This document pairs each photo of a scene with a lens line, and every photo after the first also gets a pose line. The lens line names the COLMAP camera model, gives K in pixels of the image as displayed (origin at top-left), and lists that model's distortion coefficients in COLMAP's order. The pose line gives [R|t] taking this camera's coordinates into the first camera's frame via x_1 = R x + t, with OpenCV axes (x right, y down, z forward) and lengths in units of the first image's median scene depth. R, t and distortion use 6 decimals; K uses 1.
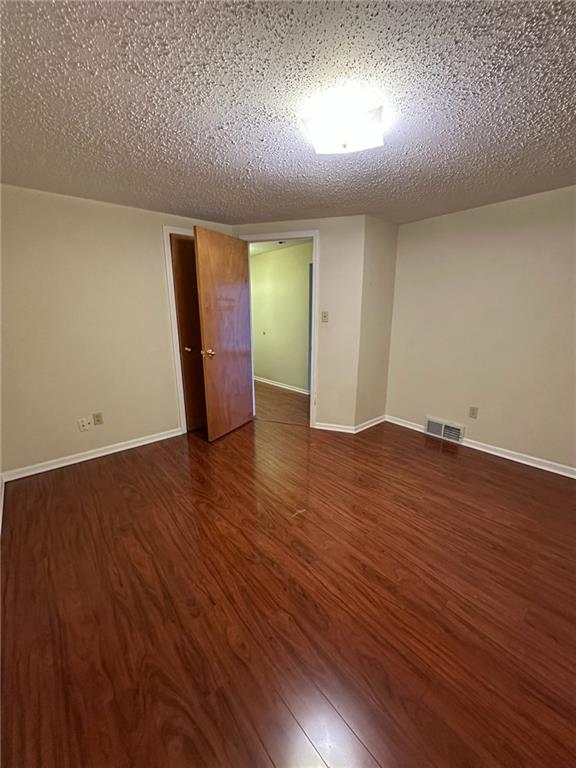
lens RADIAL K [[305.9, 0, 284.0], [0, 305.9, 383.4], [0, 0, 1]] dist [-0.001493, -0.000148]
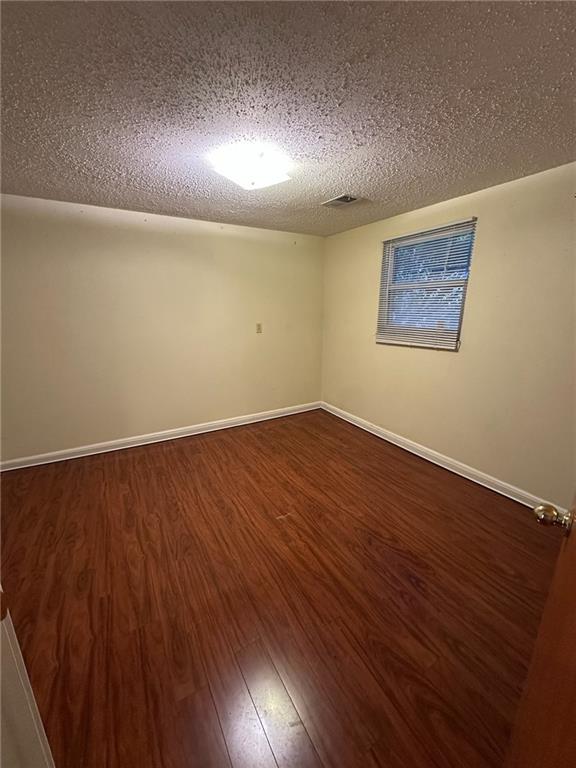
lens RADIAL K [[305.9, 0, 287.5], [0, 305.9, 382.6], [0, 0, 1]] dist [-0.001493, -0.000148]
pose [[-0.987013, -0.035203, 0.156733, -0.113900], [0.042428, 0.883917, 0.465715, -0.462651], [-0.154933, 0.466317, -0.870944, 1.755814]]
